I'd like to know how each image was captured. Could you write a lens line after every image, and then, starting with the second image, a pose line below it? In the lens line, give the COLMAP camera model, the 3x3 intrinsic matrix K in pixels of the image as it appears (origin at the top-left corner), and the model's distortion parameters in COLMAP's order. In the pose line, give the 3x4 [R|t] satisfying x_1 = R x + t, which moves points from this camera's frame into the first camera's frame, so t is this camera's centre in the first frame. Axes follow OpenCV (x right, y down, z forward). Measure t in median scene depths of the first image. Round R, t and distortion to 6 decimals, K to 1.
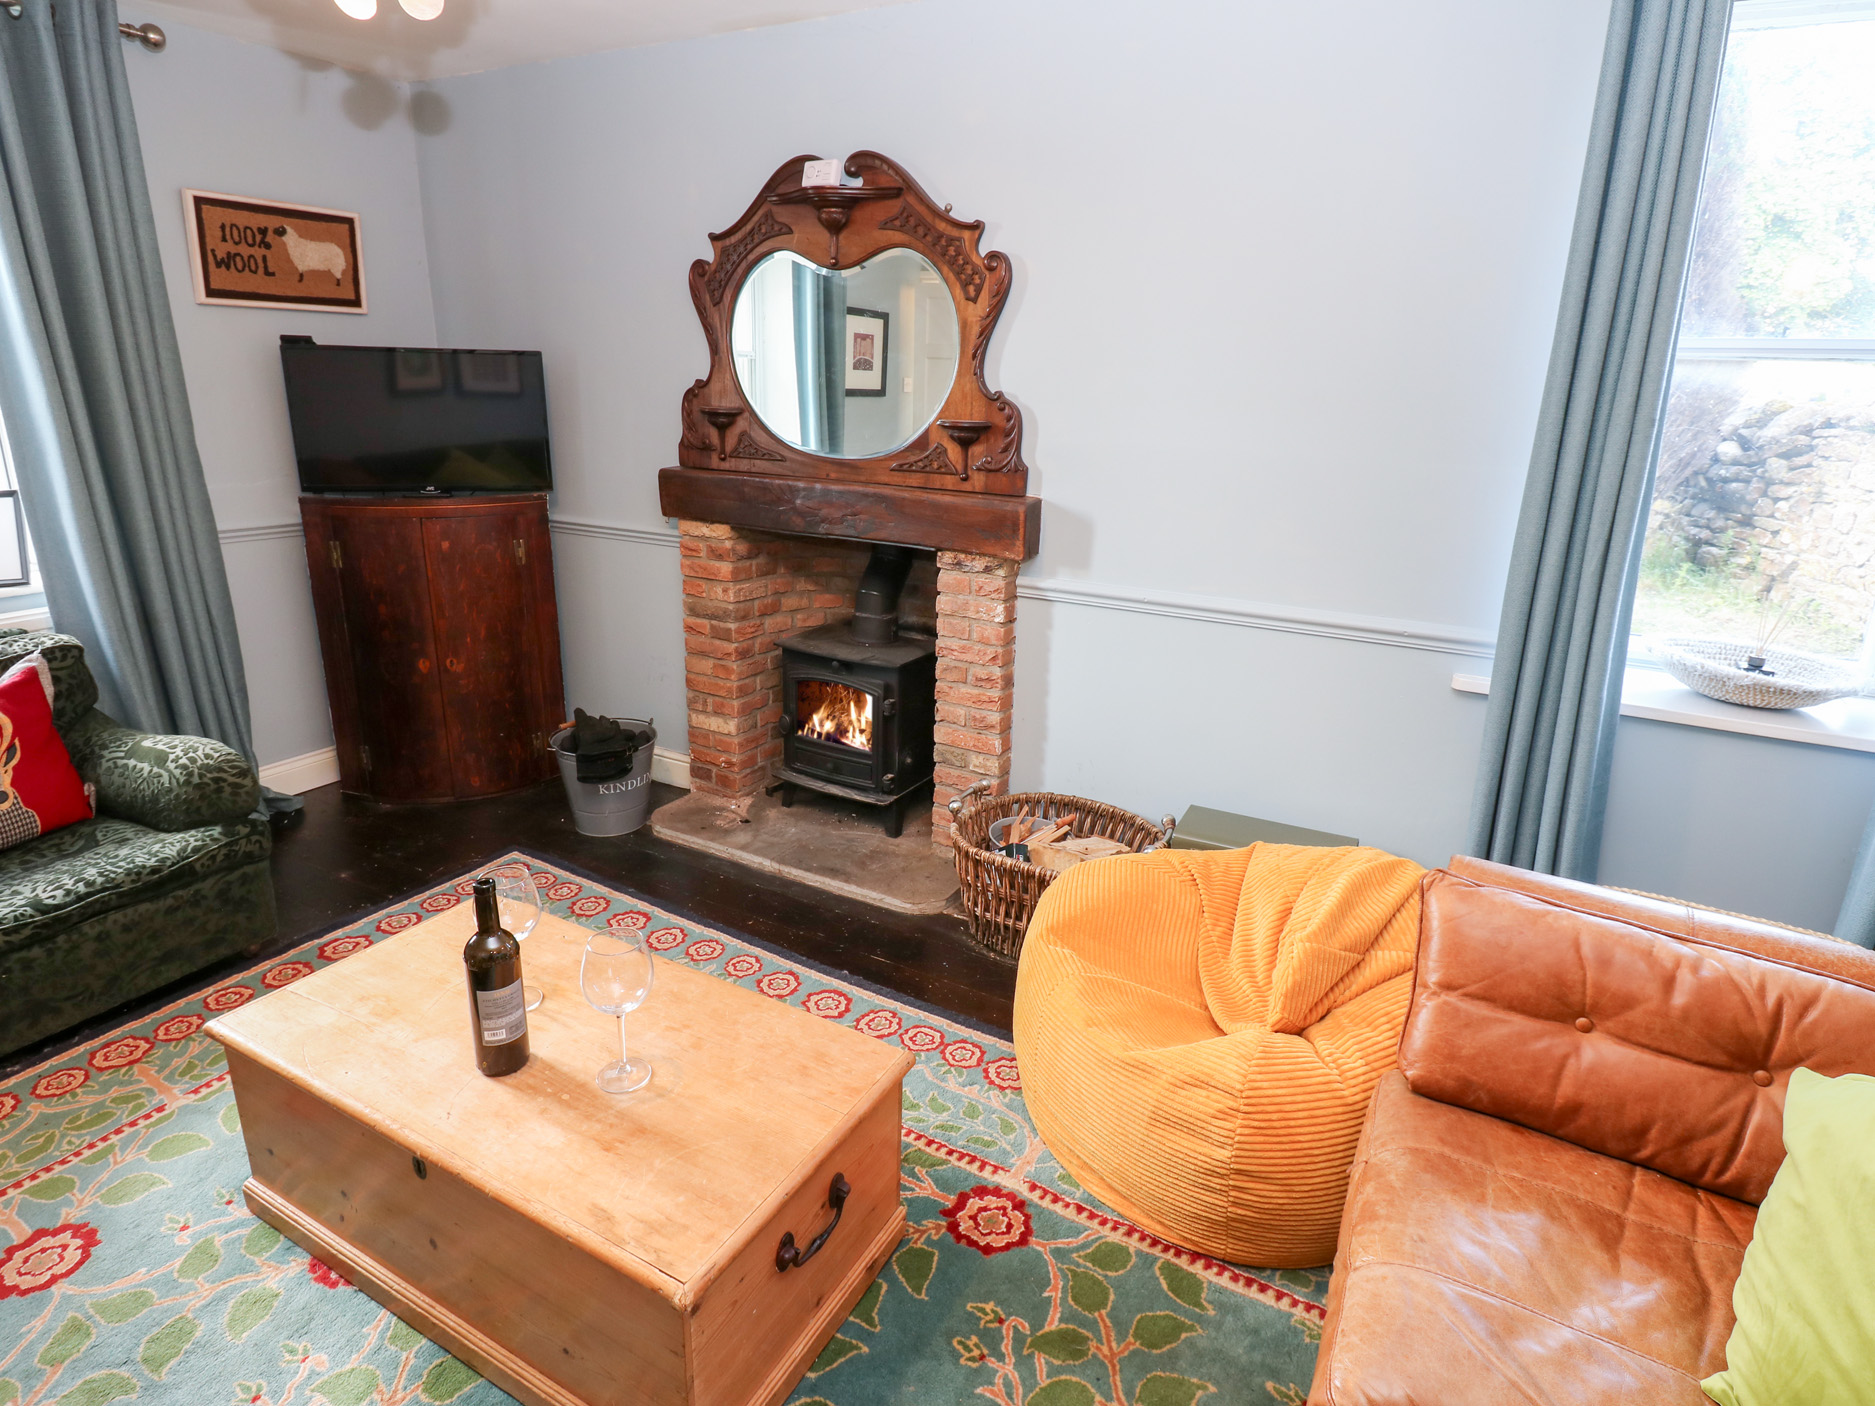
lens RADIAL K [[1012.1, 0, 945.5], [0, 1012.1, 689.2], [0, 0, 1]] dist [-0.001757, -0.013000]
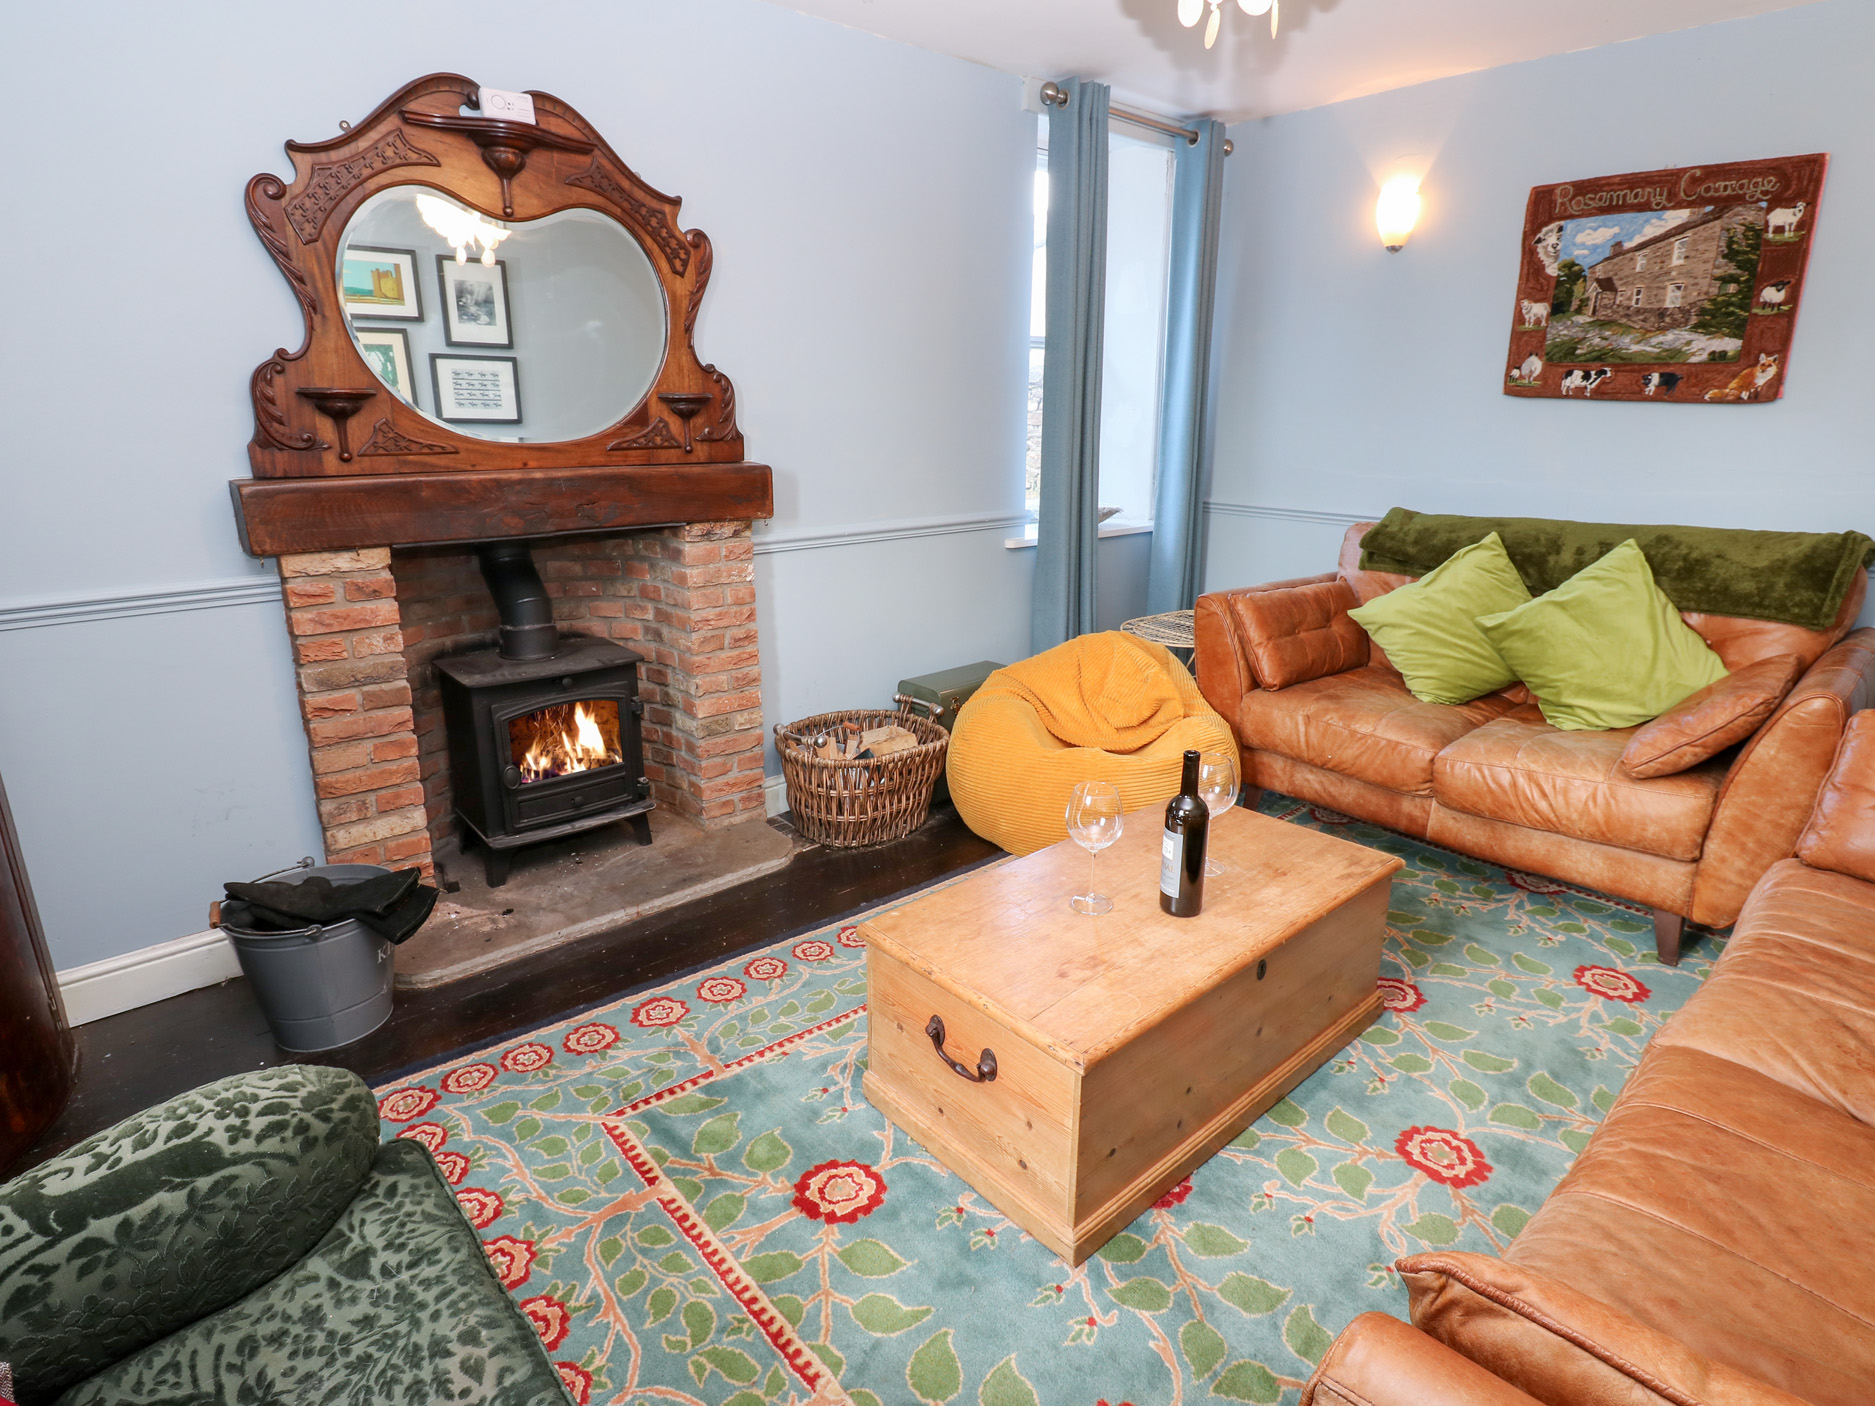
lens RADIAL K [[1012.1, 0, 945.5], [0, 1012.1, 689.2], [0, 0, 1]] dist [-0.001757, -0.013000]
pose [[0.337973, -0.283417, 0.897468, -0.874852], [0.274079, 0.941889, 0.194231, -0.109357], [-0.900364, 0.180332, 0.396012, 0.409947]]
